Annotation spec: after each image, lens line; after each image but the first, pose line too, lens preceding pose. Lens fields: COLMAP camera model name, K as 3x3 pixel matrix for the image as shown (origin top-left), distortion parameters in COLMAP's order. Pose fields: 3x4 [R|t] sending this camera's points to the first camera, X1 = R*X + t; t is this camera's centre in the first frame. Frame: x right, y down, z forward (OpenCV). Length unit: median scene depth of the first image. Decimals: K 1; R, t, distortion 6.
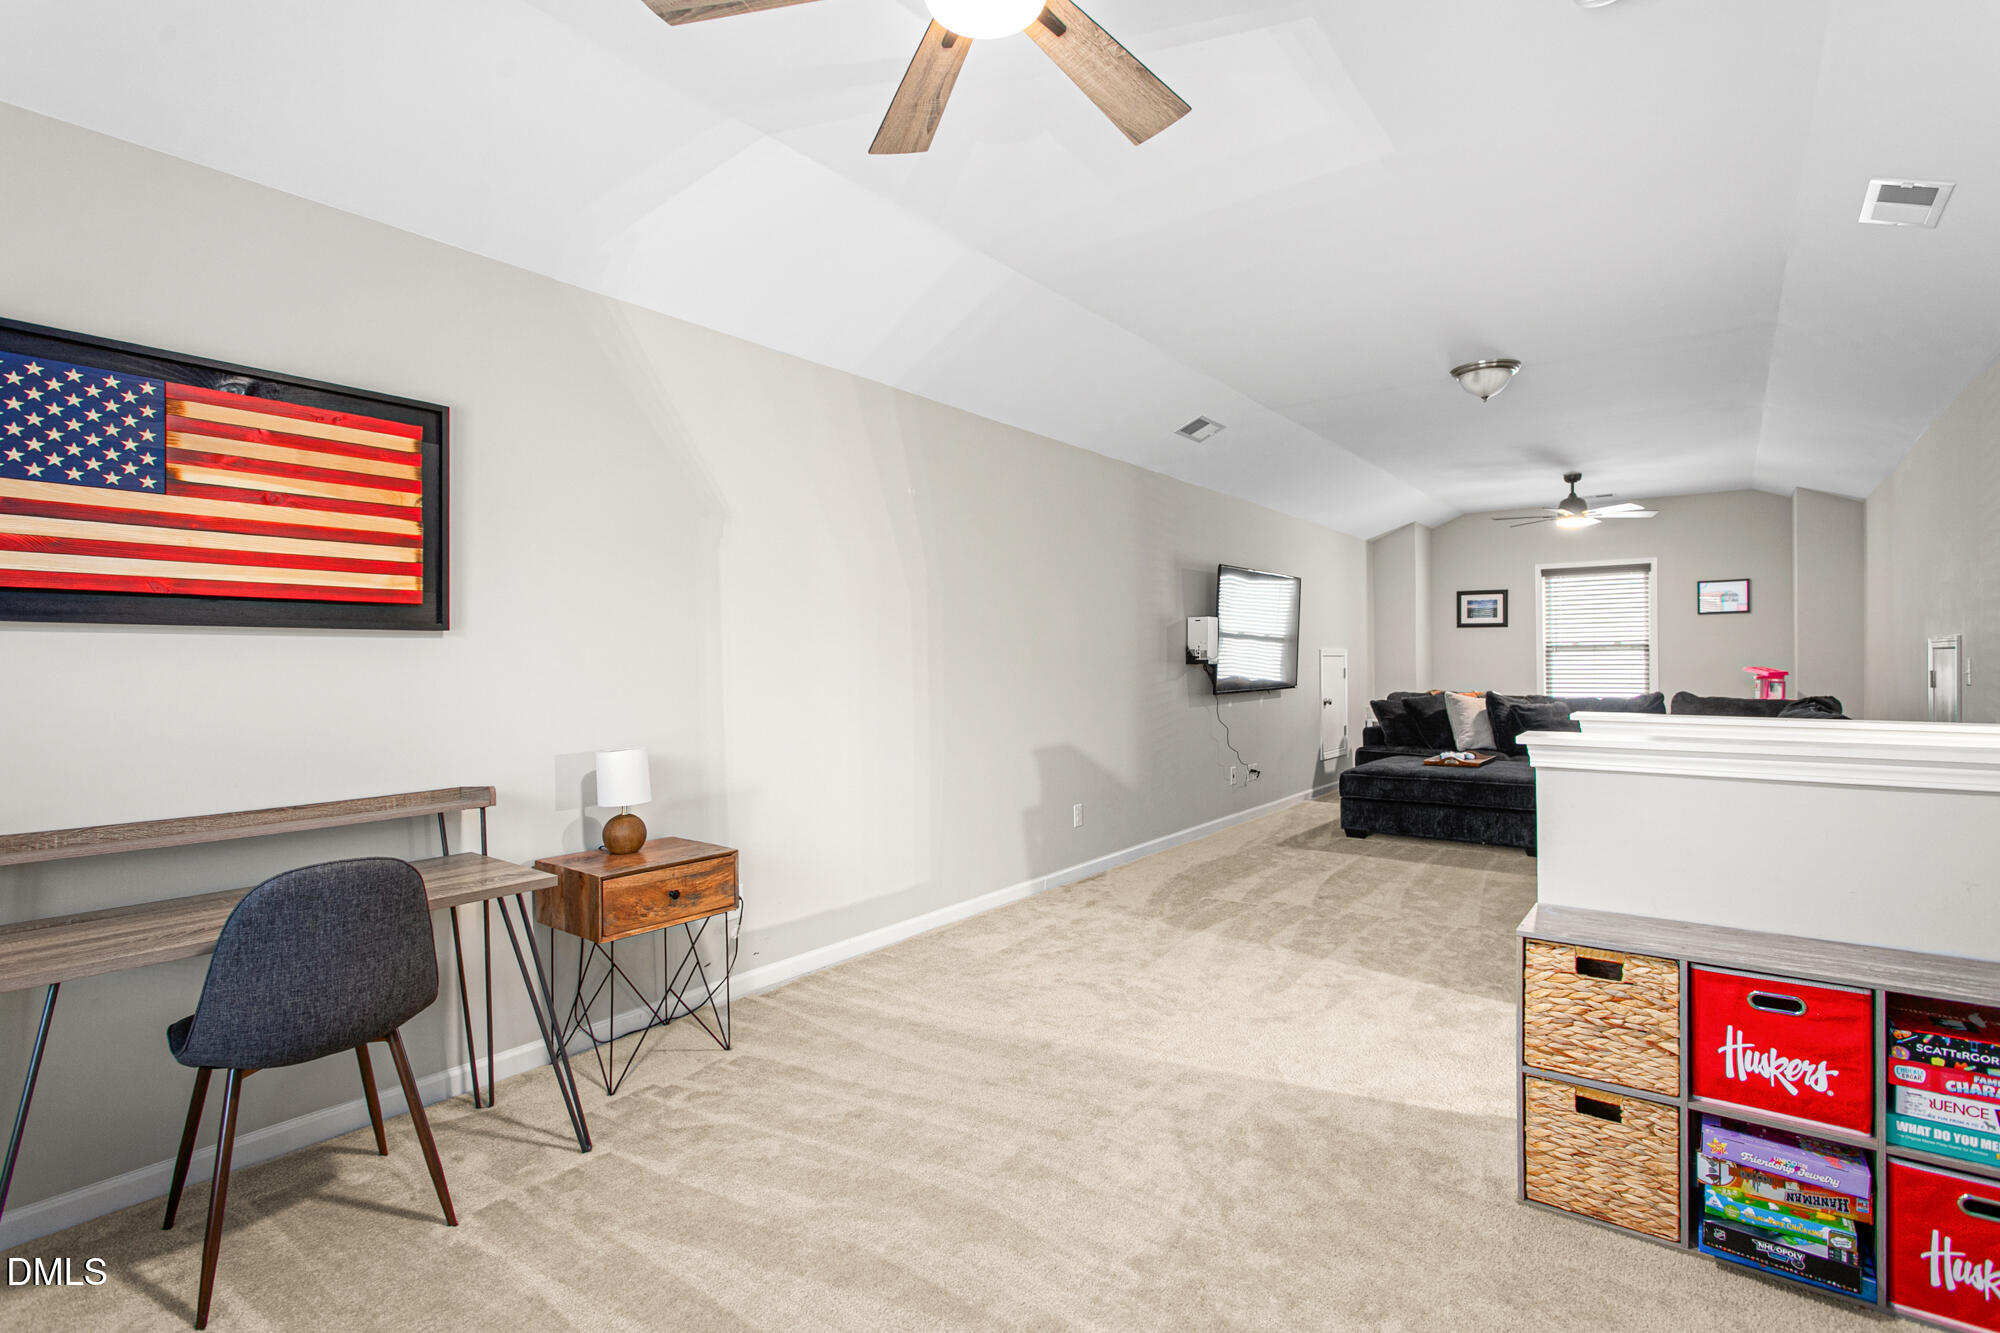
lens RADIAL K [[957.8, 0, 1001.7], [0, 957.8, 651.5], [0, 0, 1]] dist [0.000128, 0.000133]
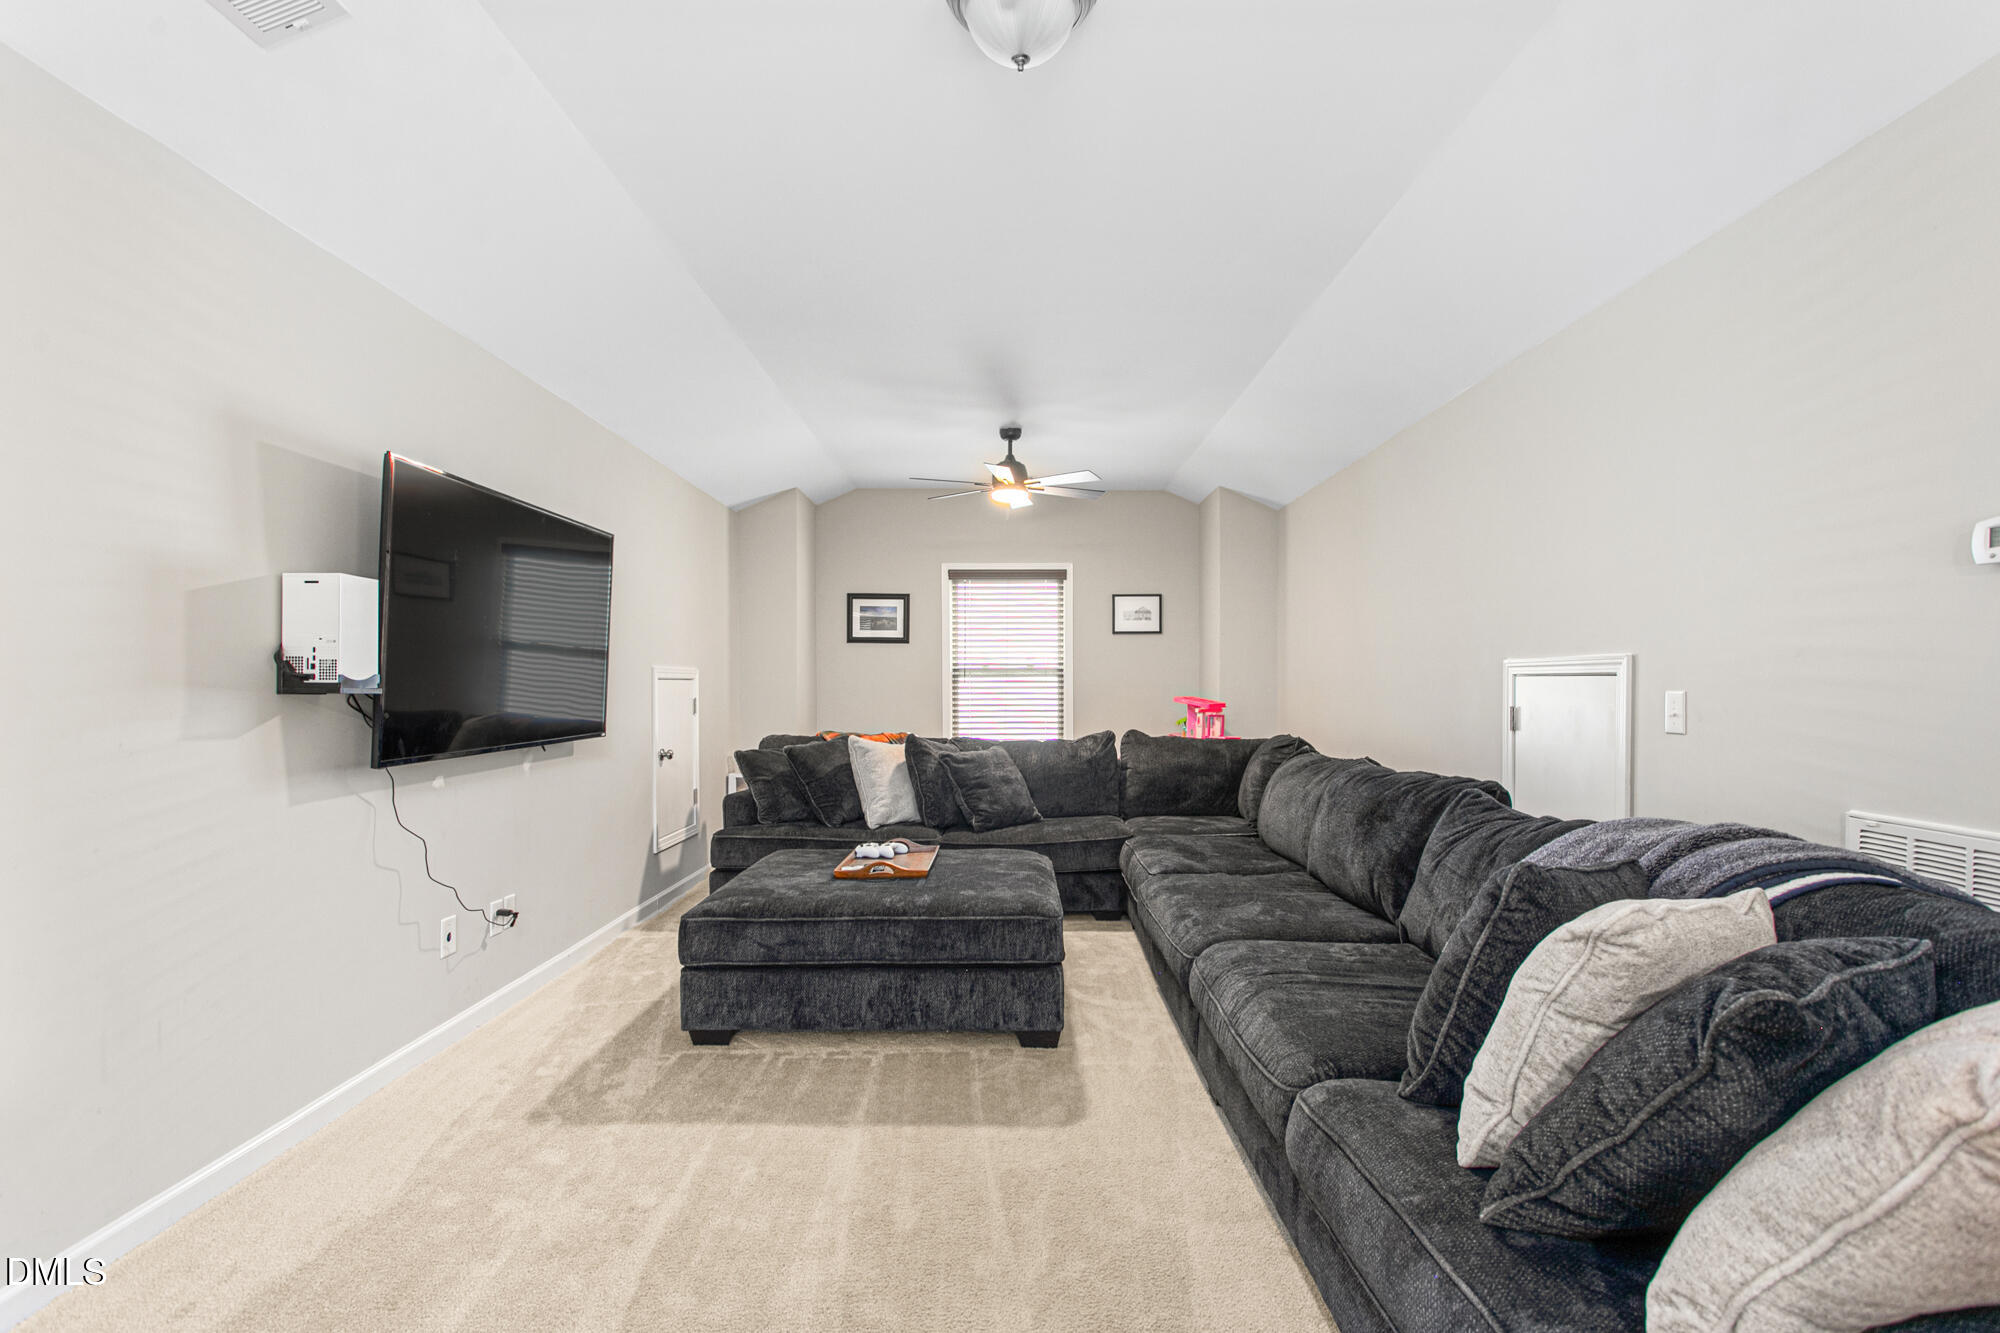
lens RADIAL K [[969.5, 0, 1018.8], [0, 969.5, 703.1], [0, 0, 1]] dist [0.001788, 0.000344]
pose [[0.789154, -0.004720, 0.614177, 0.188663], [-0.012277, 0.999649, 0.023458, 0.004159], [-0.614073, -0.026052, 0.788819, 0.512682]]
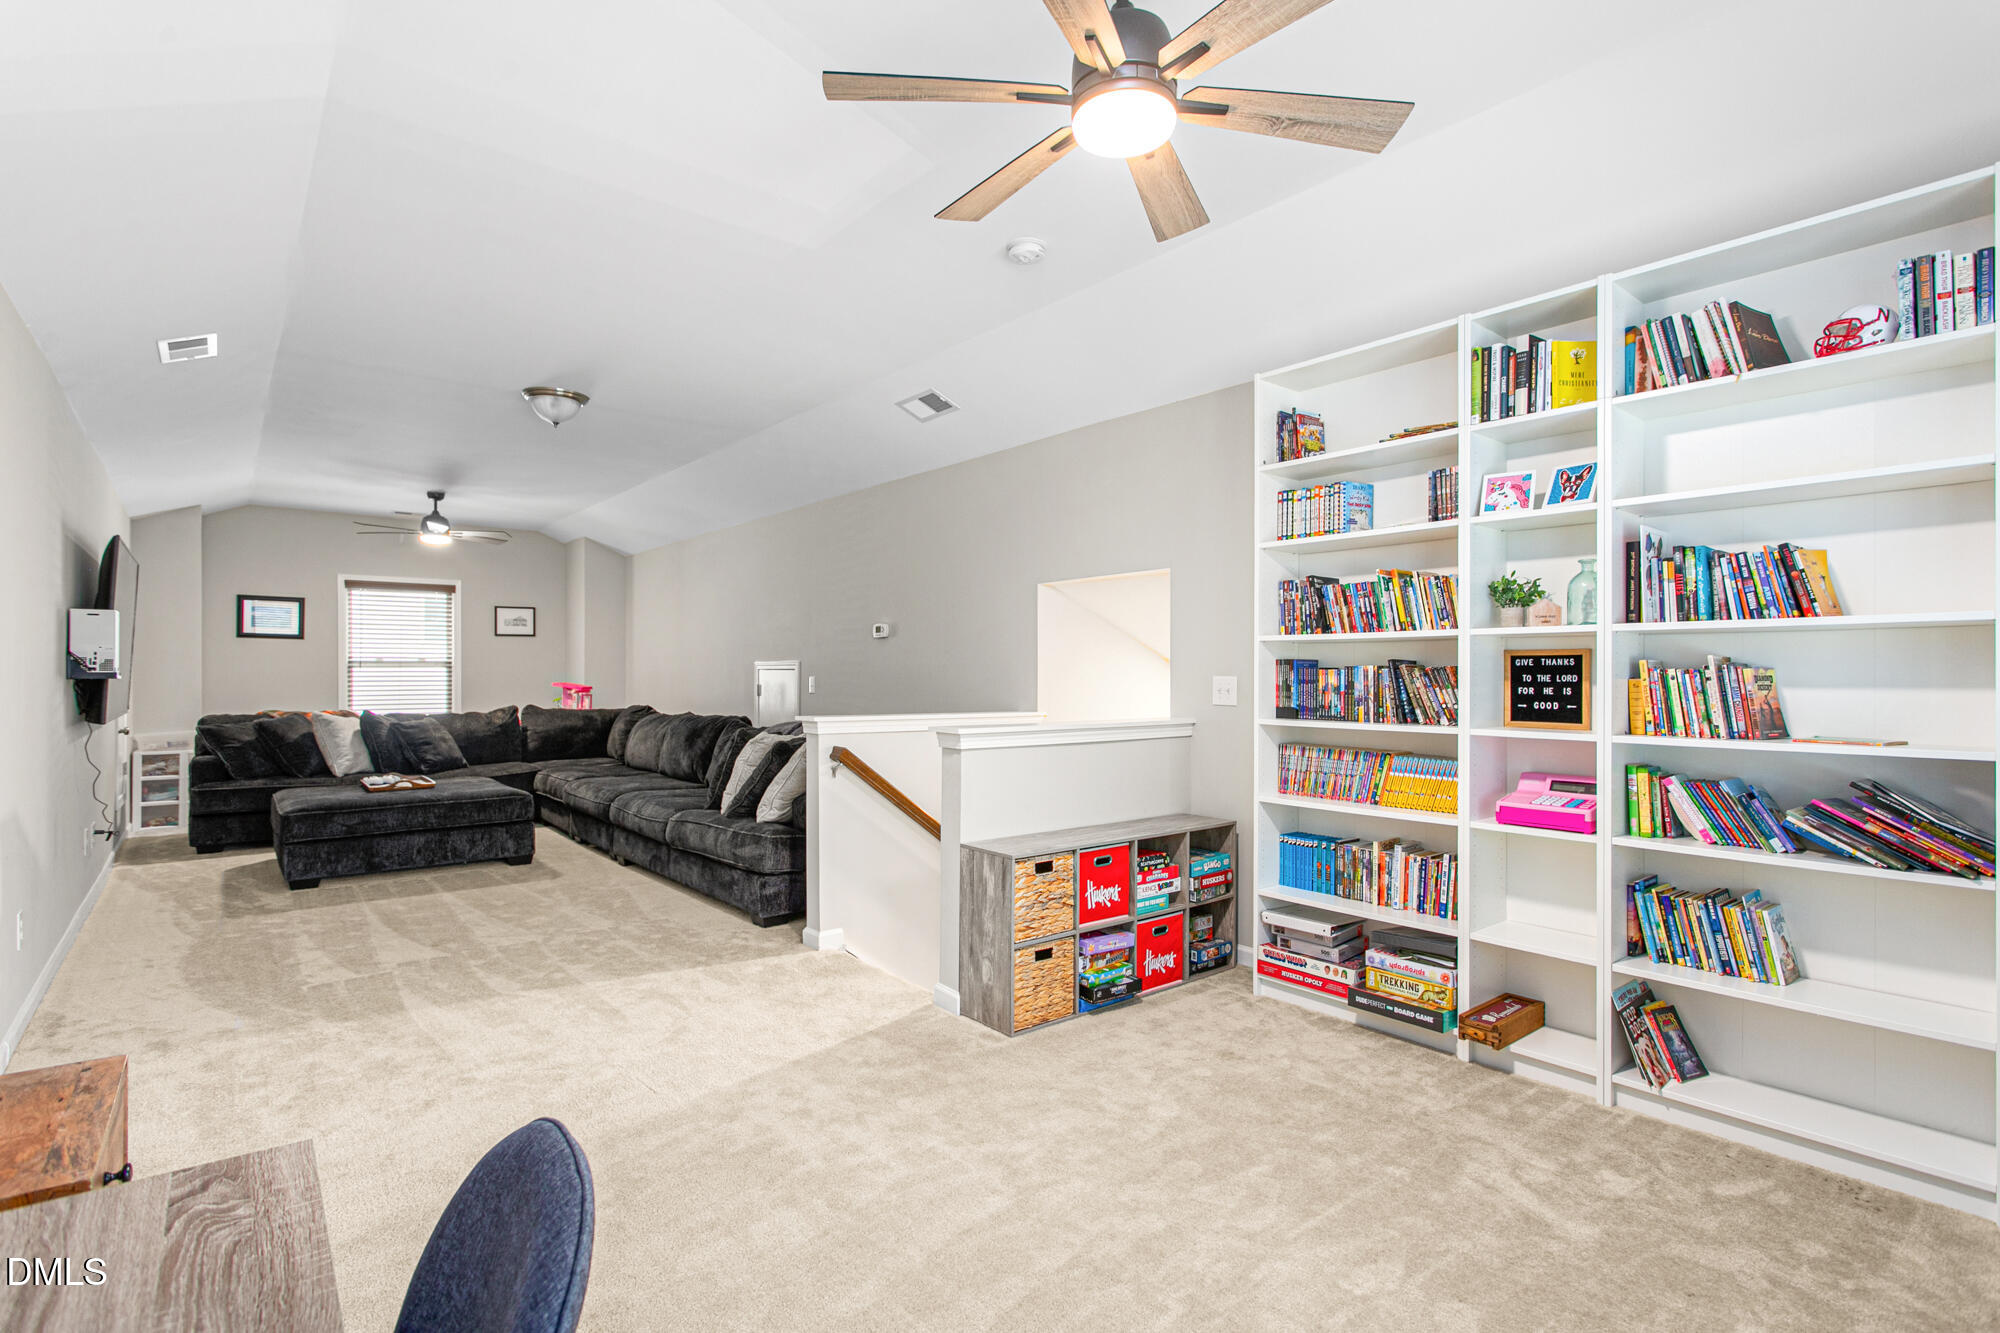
lens RADIAL K [[974.6, 0, 1003.4], [0, 974.6, 658.5], [0, 0, 1]] dist [0.001246, 0.001300]
pose [[0.238995, 0.022196, 0.970767, -0.312437], [-0.012366, 0.999727, -0.019813, 0.003888], [-0.970942, -0.007269, 0.239204, 0.211724]]
